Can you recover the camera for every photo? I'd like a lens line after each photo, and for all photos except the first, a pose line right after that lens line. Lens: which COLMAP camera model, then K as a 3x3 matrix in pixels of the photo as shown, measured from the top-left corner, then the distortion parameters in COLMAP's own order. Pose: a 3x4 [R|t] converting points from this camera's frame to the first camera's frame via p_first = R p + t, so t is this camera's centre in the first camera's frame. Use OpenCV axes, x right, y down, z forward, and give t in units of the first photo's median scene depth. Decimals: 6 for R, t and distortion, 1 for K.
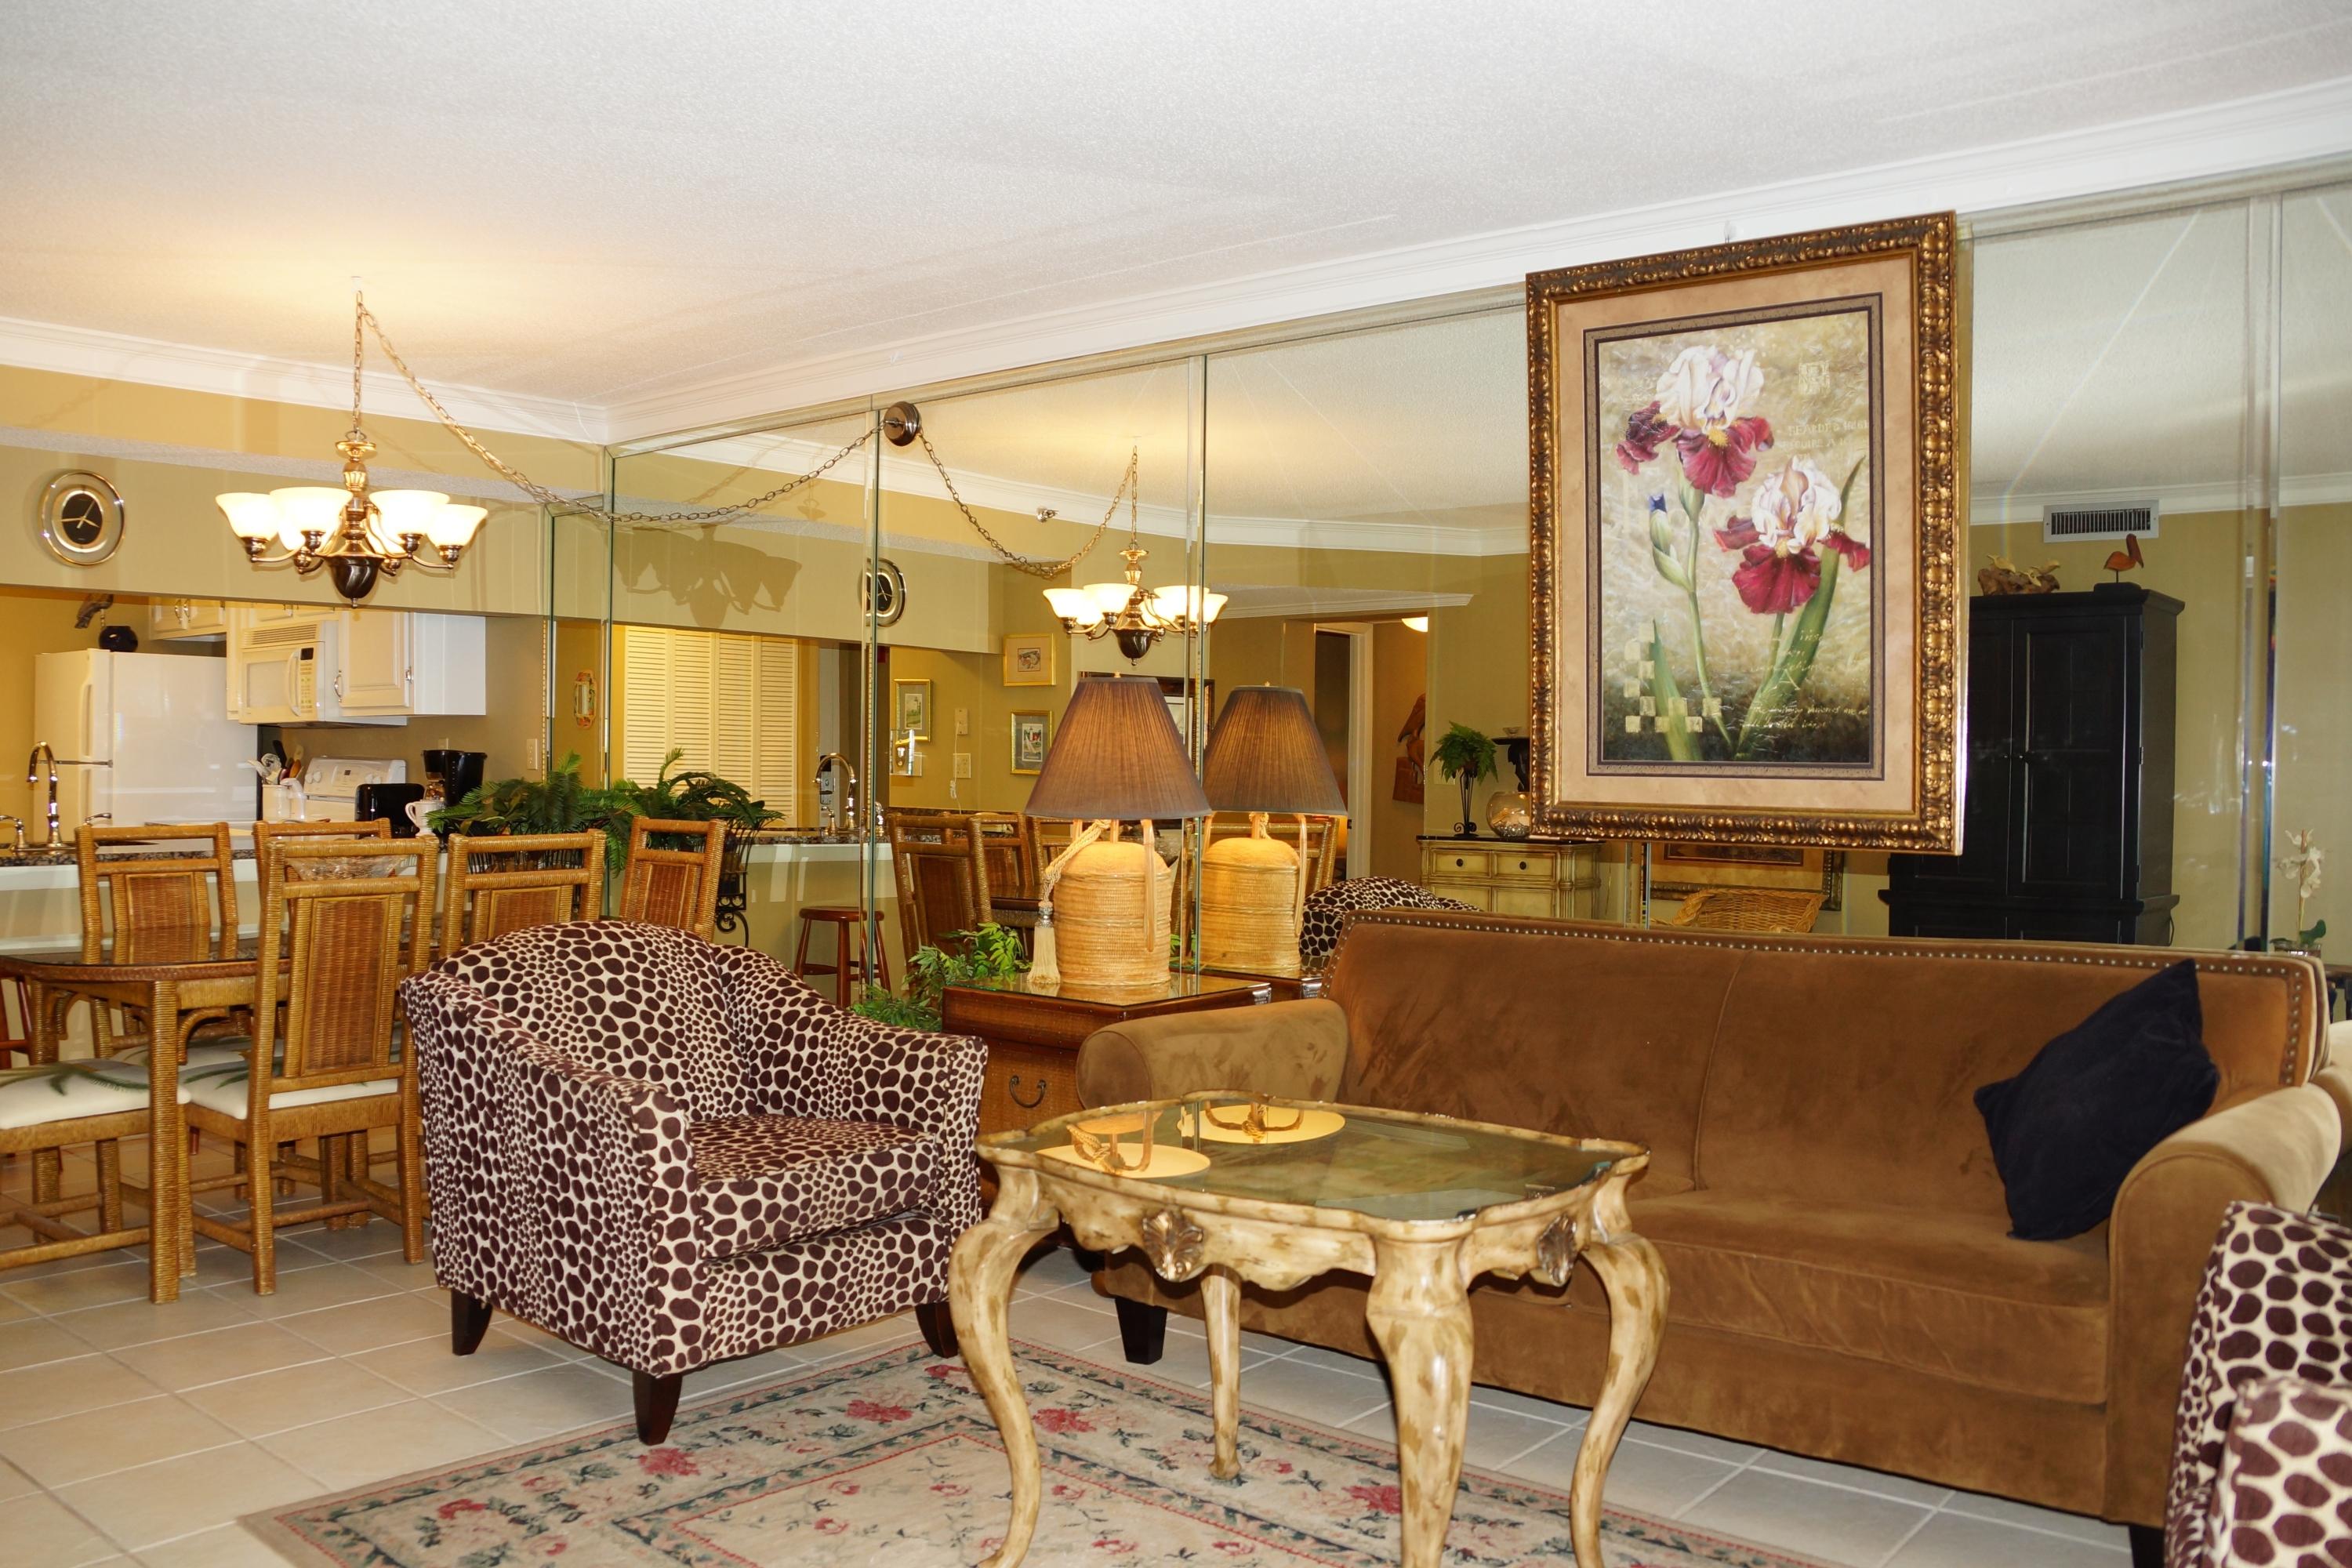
lens RADIAL K [[1902.9, 0, 1158.1], [0, 1902.9, 802.0], [0, 0, 1]] dist [-0.186477, 0.135360]
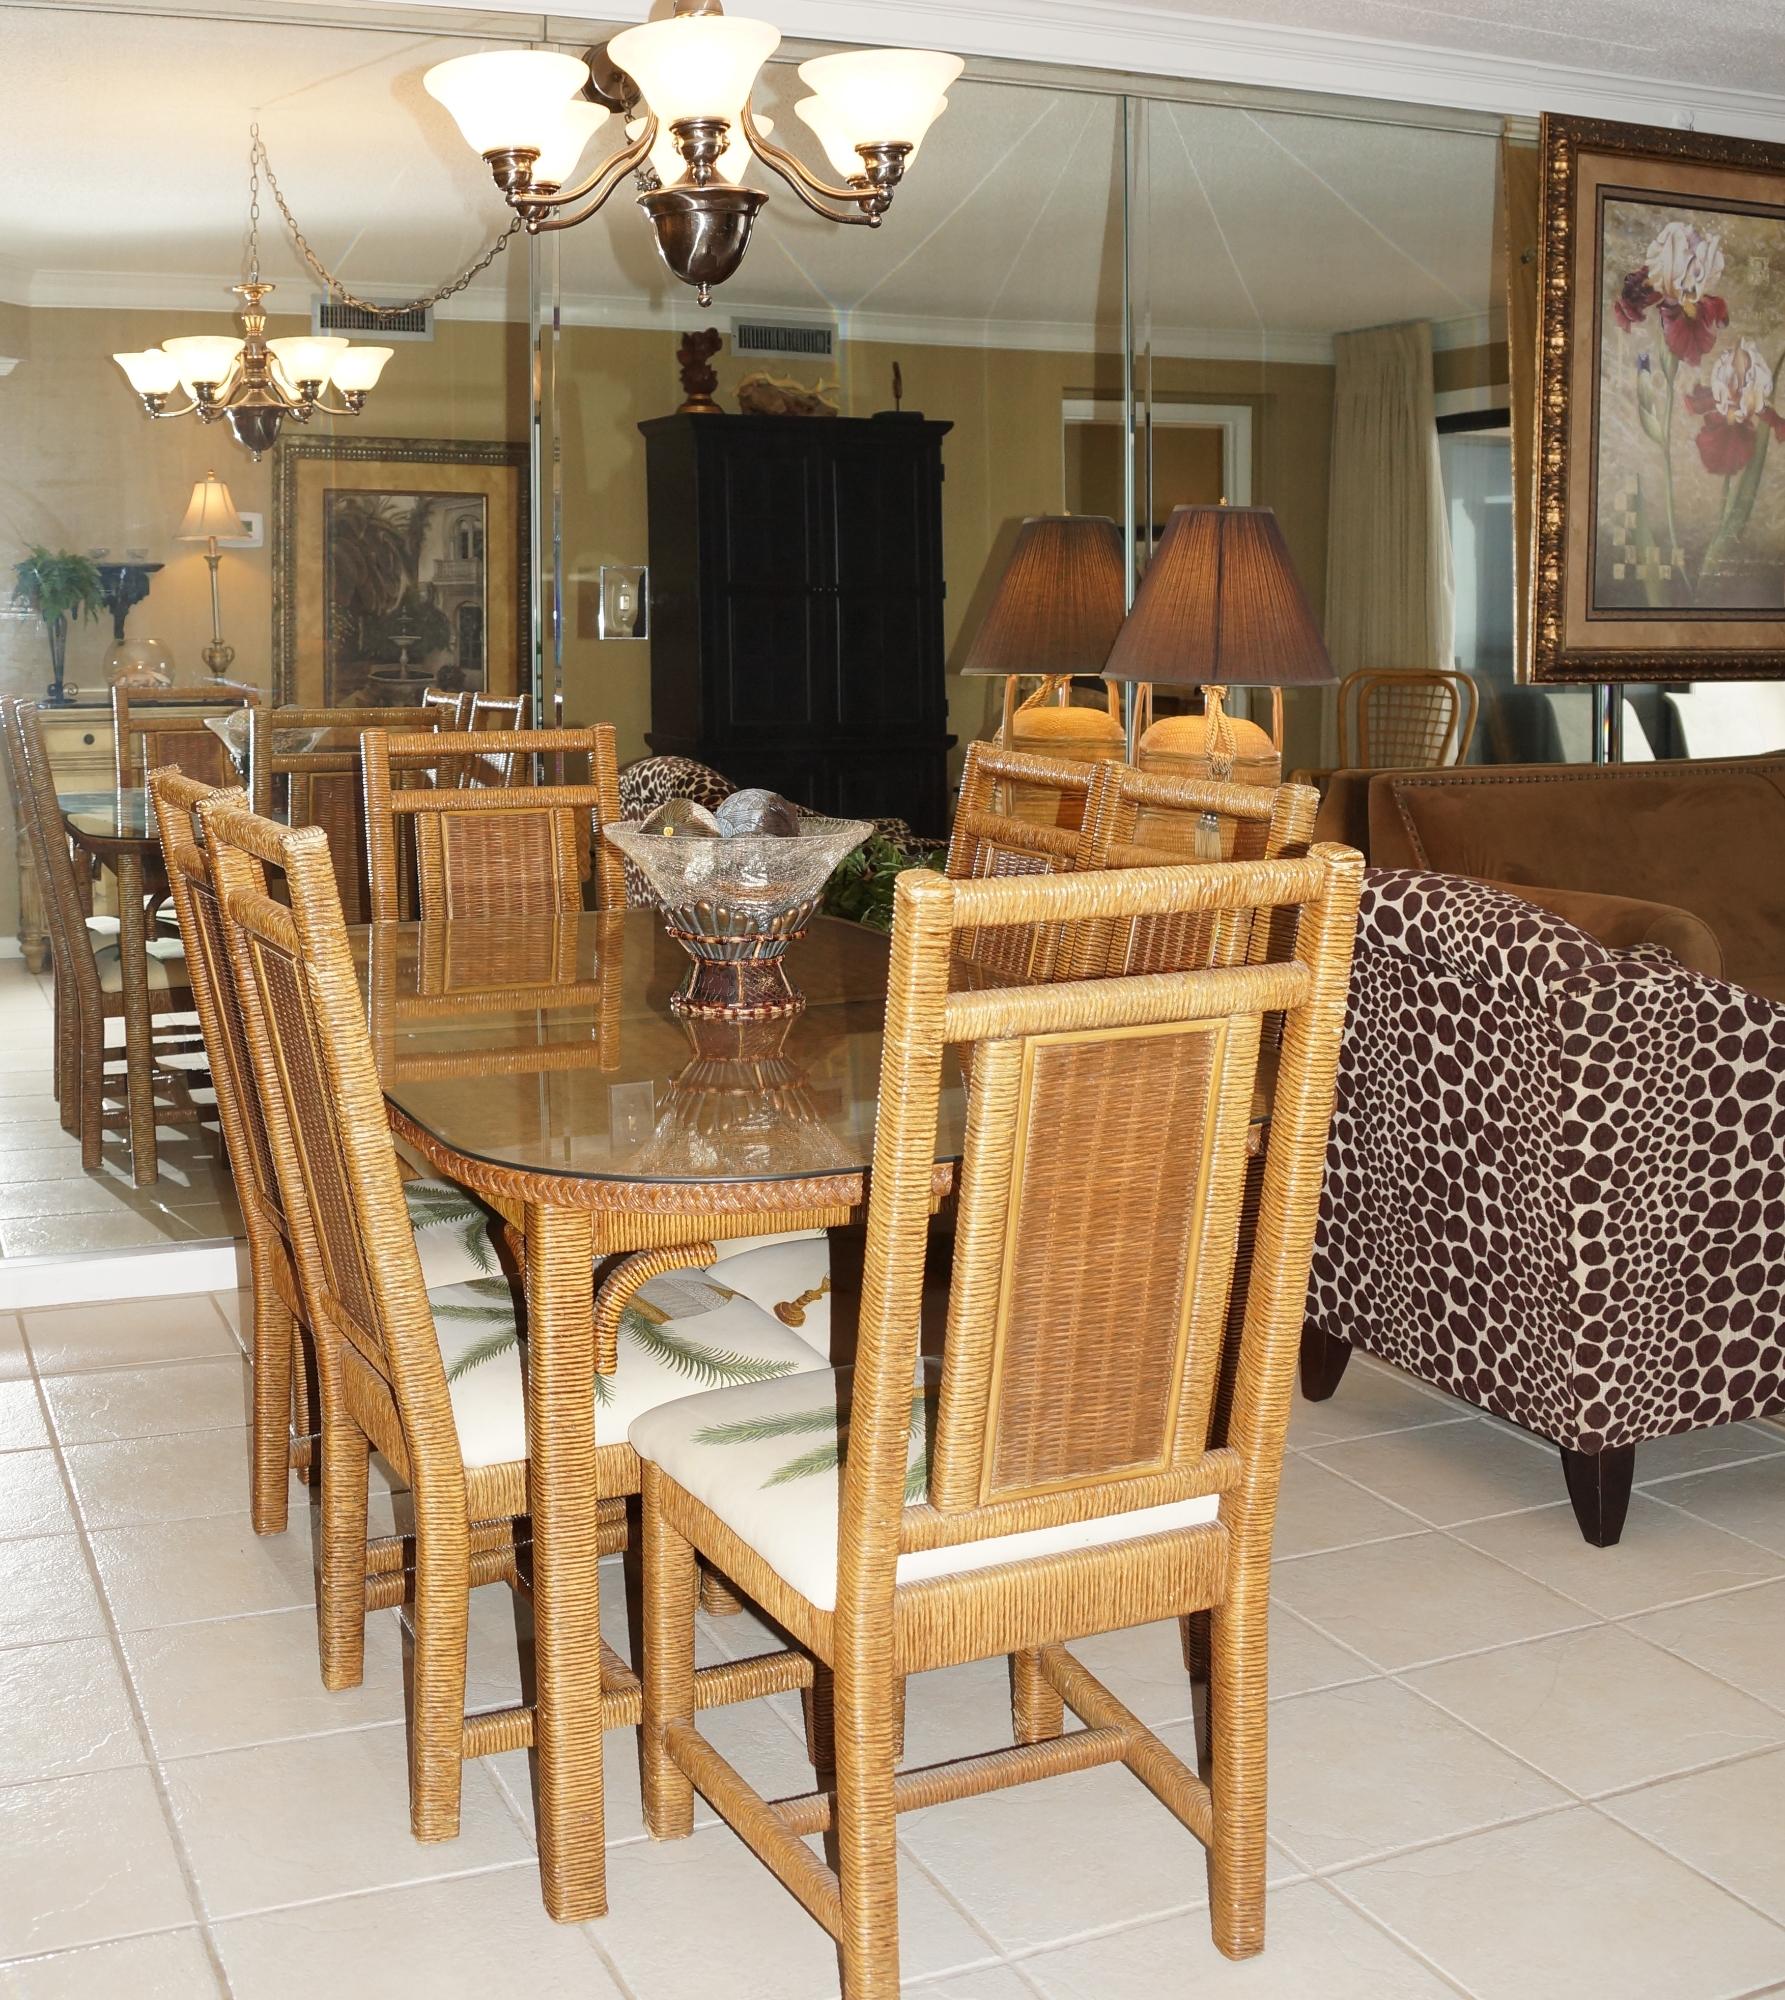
lens RADIAL K [[2380.9, 0, 774.7], [0, 2380.9, 743.4], [0, 0, 1]] dist [-0.190333, 0.141033]
pose [[0.463429, -0.063597, 0.883849, -1.186871], [0.026168, 0.997968, 0.058088, -0.035361], [-0.885748, -0.003792, 0.464152, 0.866153]]
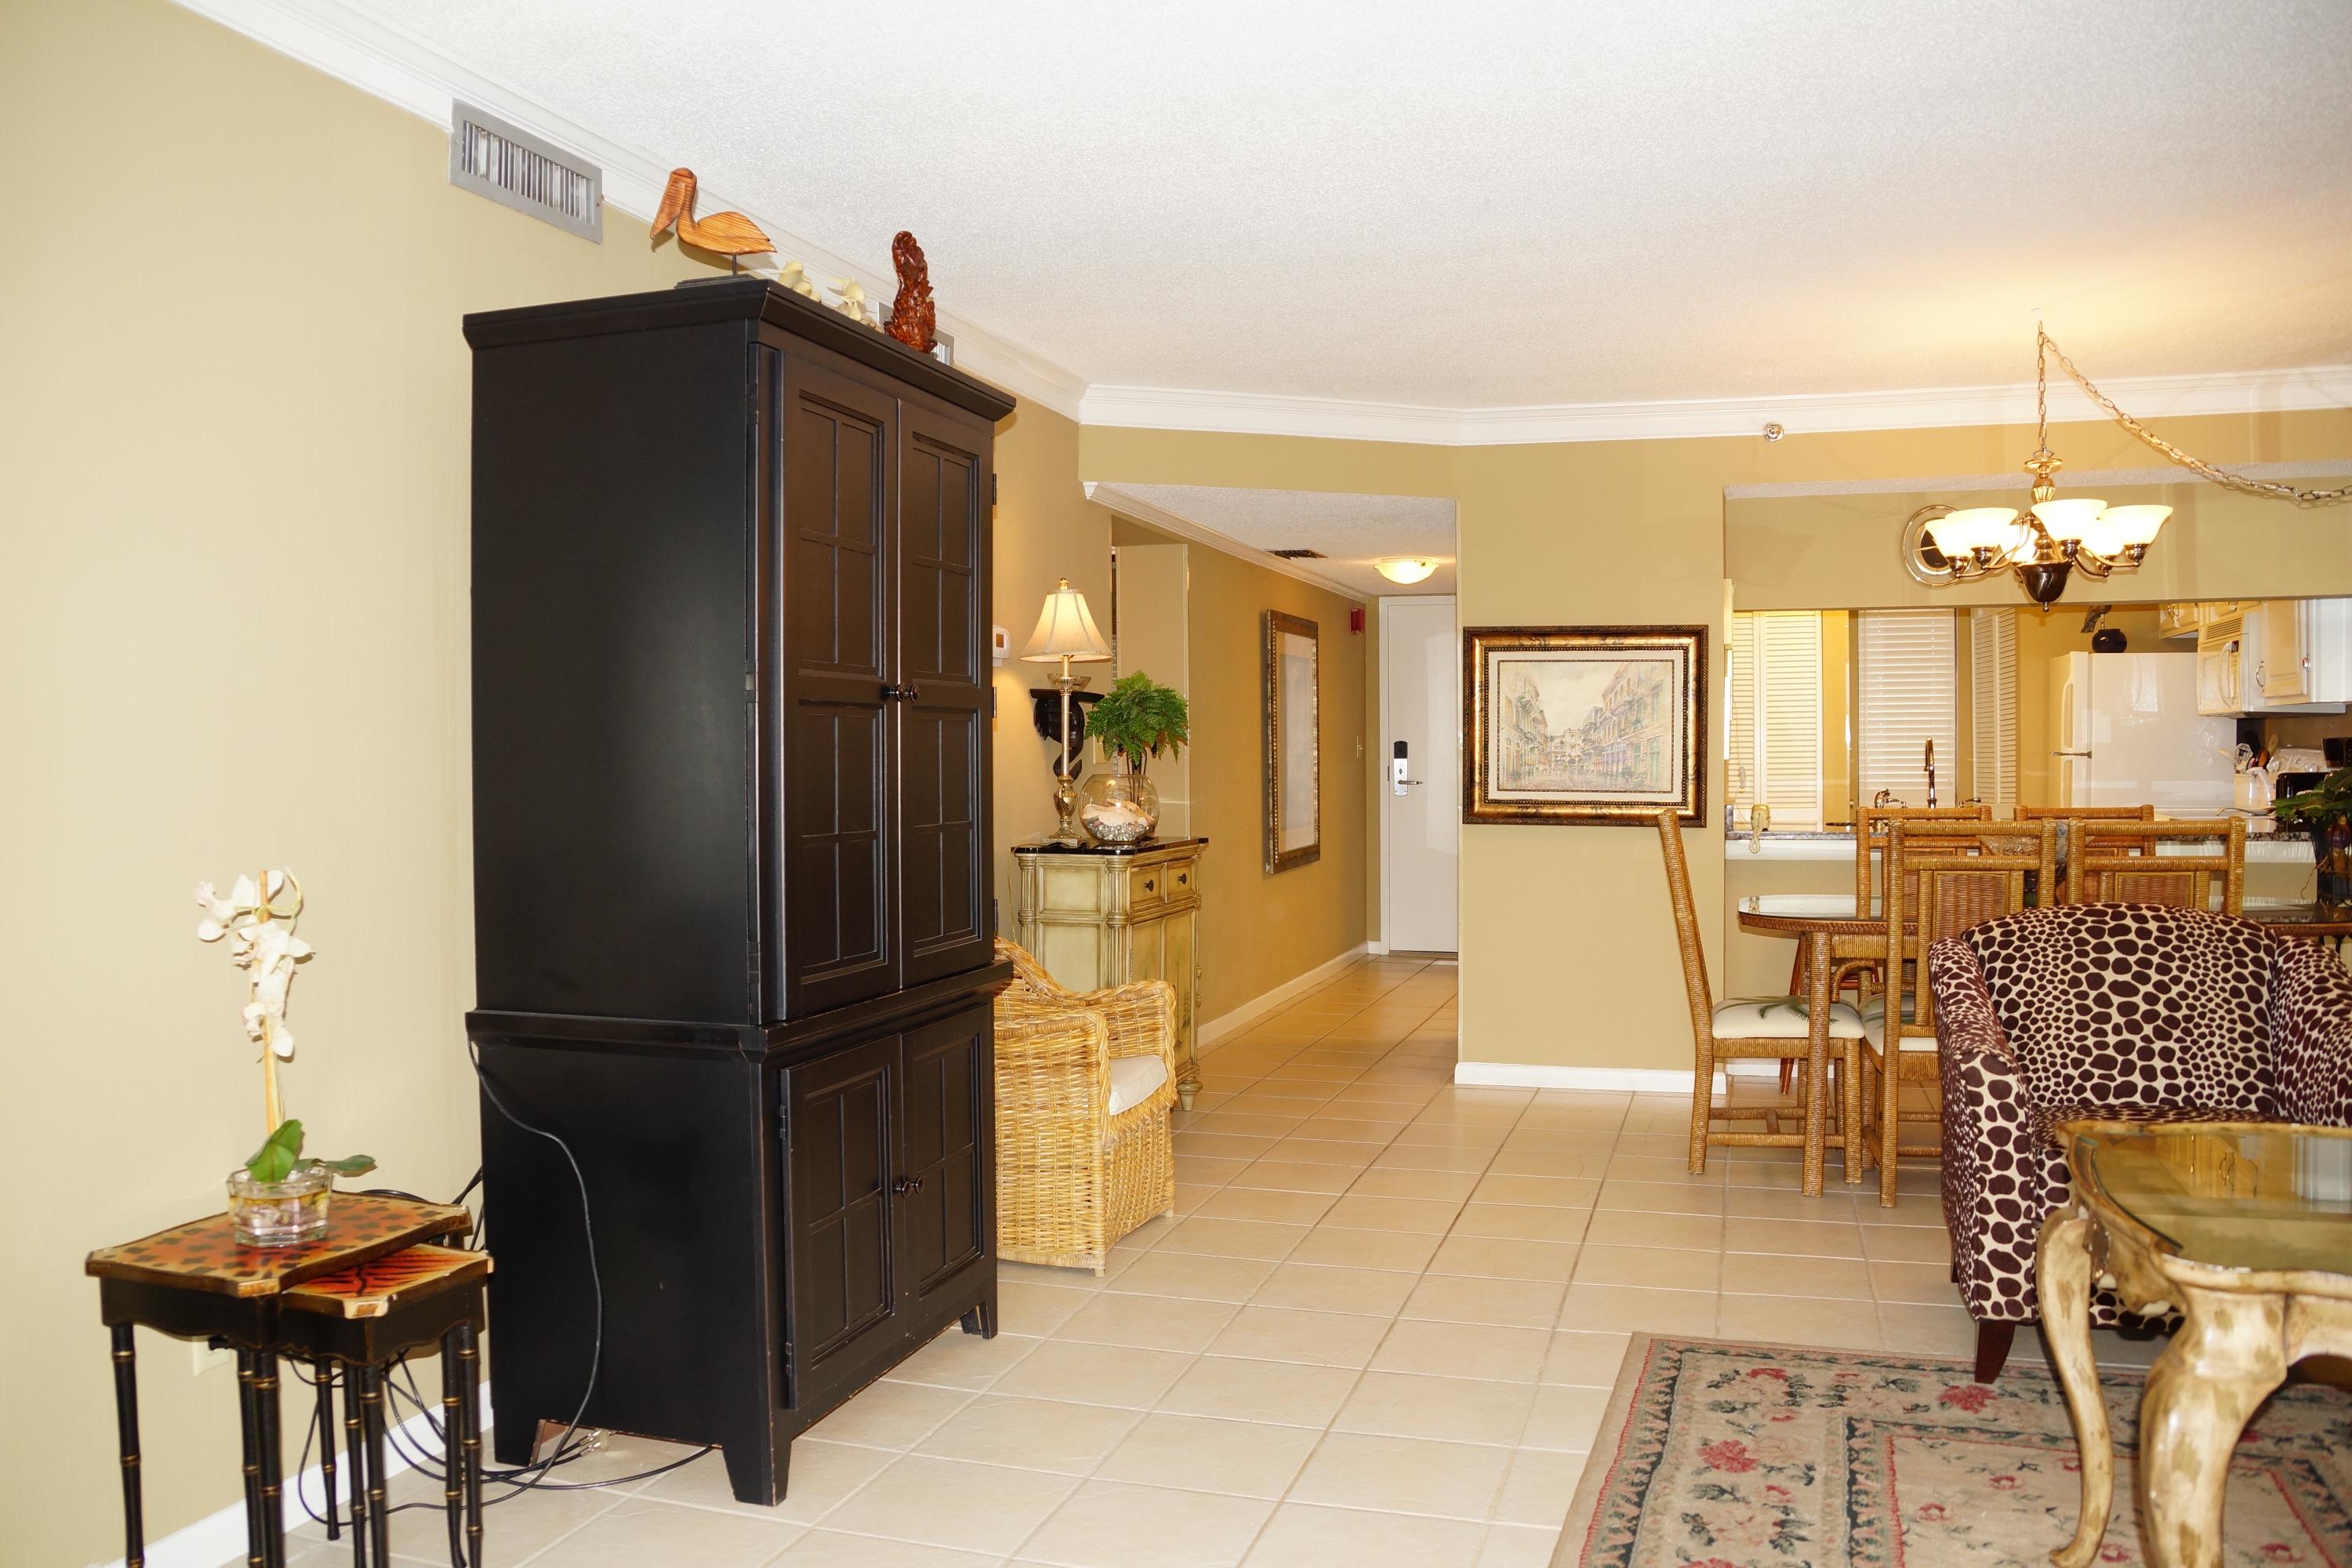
lens RADIAL K [[1842.9, 0, 1158.7], [0, 1842.9, 800.0], [0, 0, 1]] dist [-0.187982, 0.138696]
pose [[0.373285, 0.010911, -0.927653, 0.423802], [-0.007065, 0.999935, 0.008918, 0.001732], [0.927690, 0.003225, 0.373338, 0.144412]]
